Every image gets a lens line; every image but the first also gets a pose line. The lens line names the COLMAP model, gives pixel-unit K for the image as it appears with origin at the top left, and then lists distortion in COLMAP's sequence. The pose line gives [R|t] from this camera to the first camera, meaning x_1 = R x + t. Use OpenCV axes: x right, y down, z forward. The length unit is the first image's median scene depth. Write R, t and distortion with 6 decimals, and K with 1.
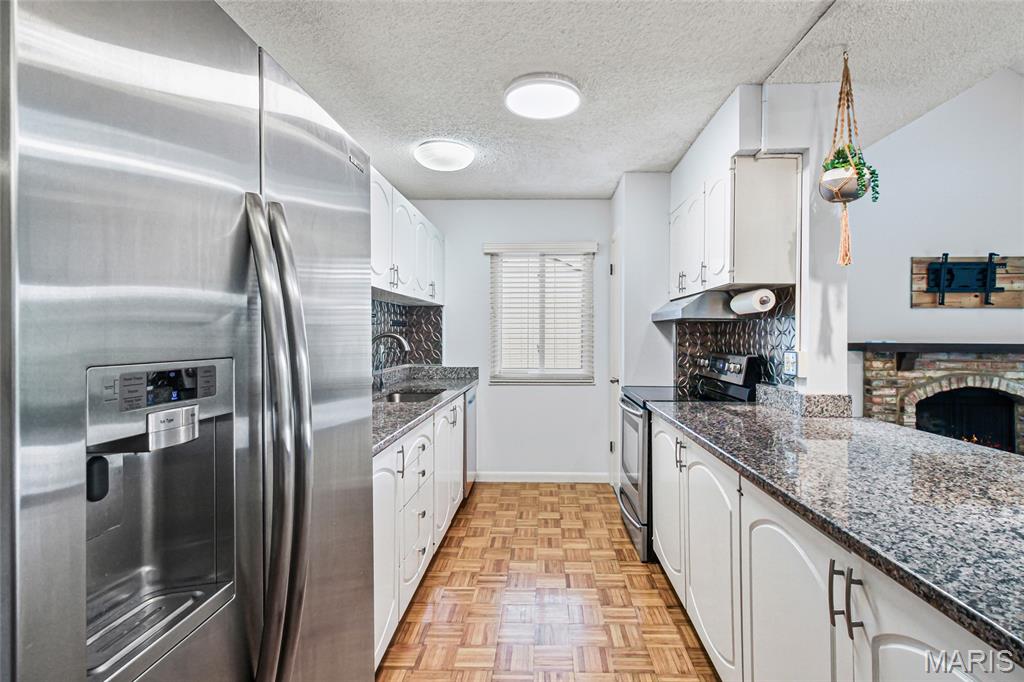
lens RADIAL K [[480.3, 0, 510.7], [0, 480.3, 336.6], [0, 0, 1]] dist [-0.002517, -0.001884]
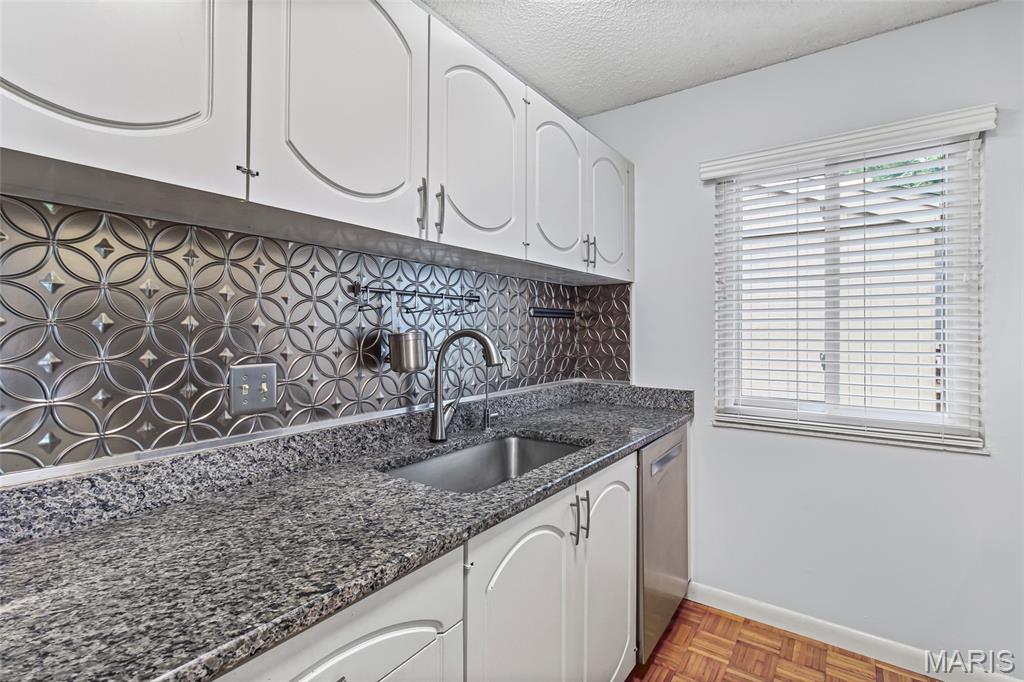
lens RADIAL K [[480.3, 0, 499.2], [0, 480.3, 326.5], [0, 0, 1]] dist [-0.002517, -0.001884]
pose [[0.845881, -0.005078, -0.533348, 0.038956], [-0.002123, 0.999915, -0.012888, -0.002657], [0.533368, 0.012034, 0.845798, 0.420160]]
